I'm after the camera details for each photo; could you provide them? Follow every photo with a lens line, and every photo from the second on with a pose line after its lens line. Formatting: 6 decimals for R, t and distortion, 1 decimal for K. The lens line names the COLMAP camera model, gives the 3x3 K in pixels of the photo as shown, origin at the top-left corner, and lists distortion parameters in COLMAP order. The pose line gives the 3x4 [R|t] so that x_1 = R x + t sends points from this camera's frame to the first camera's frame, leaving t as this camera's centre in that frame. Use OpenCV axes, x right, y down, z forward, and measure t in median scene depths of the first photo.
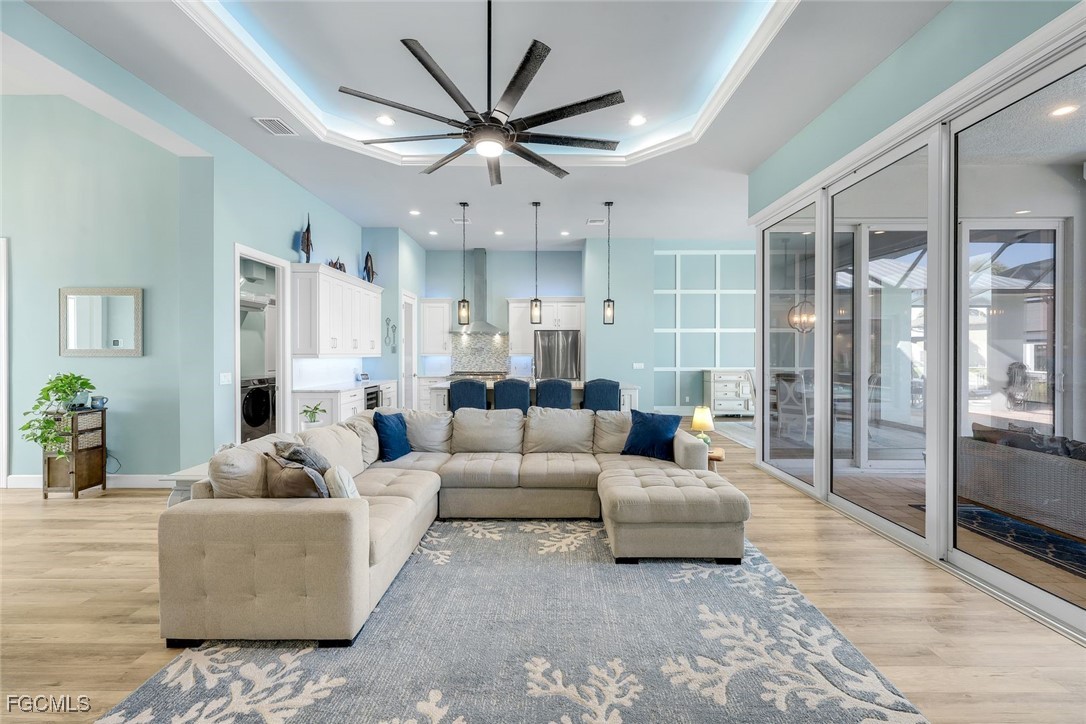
lens RADIAL K [[442.8, 0, 540.6], [0, 442.8, 353.7], [0, 0, 1]] dist [-0.001926, 0.000070]
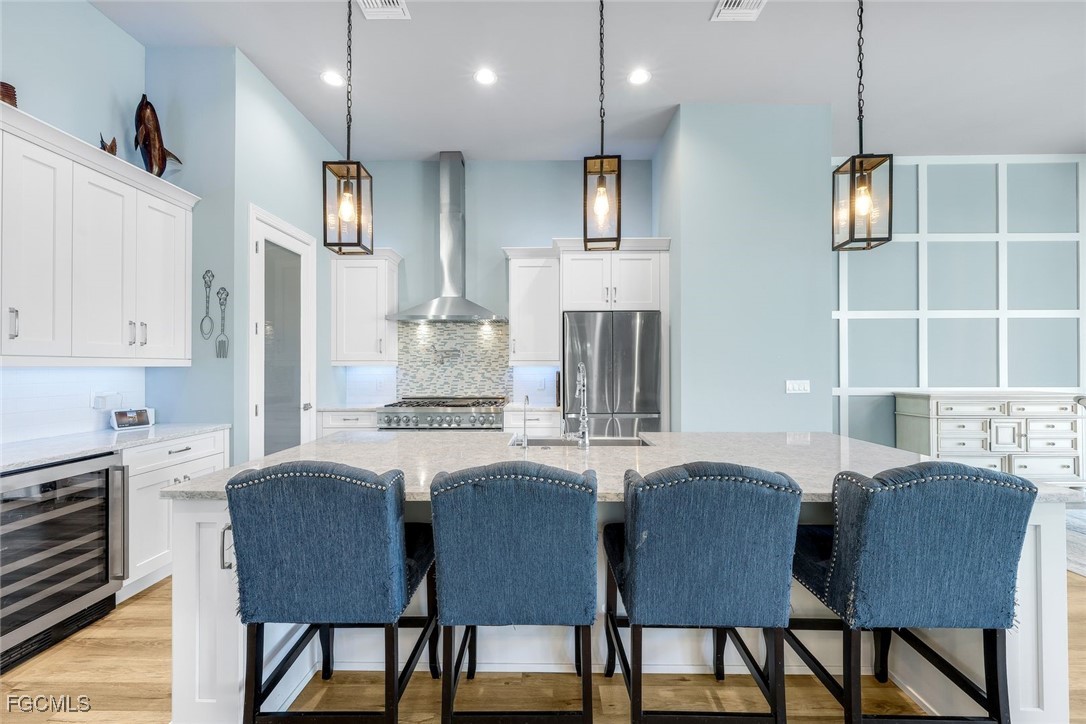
lens RADIAL K [[442.8, 0, 537.8], [0, 442.8, 364.6], [0, 0, 1]] dist [-0.001926, 0.000070]
pose [[0.999909, -0.001489, -0.013375, -0.068797], [0.001423, 0.999986, -0.005011, 0.013395], [0.013383, 0.004991, 0.999898, 1.039768]]
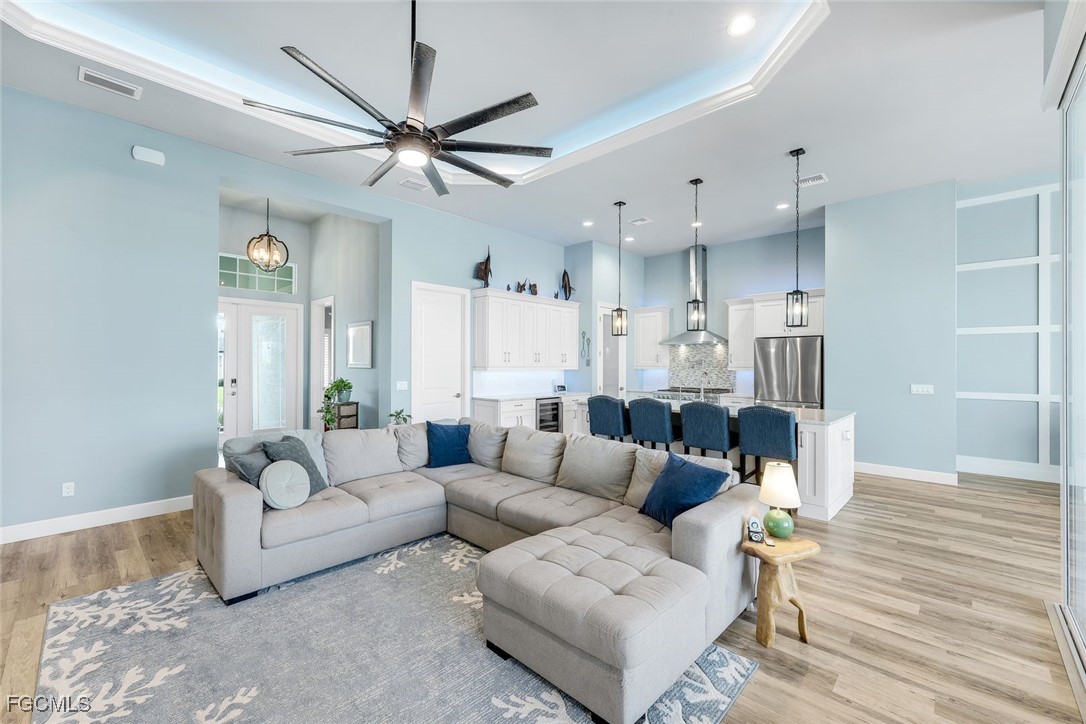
lens RADIAL K [[442.8, 0, 533.9], [0, 442.8, 365.0], [0, 0, 1]] dist [-0.001926, 0.000070]
pose [[0.724057, 0.006112, -0.689713, 0.478194], [-0.004297, 0.999981, 0.004351, -0.013075], [0.689726, -0.000187, 0.724070, 0.312955]]
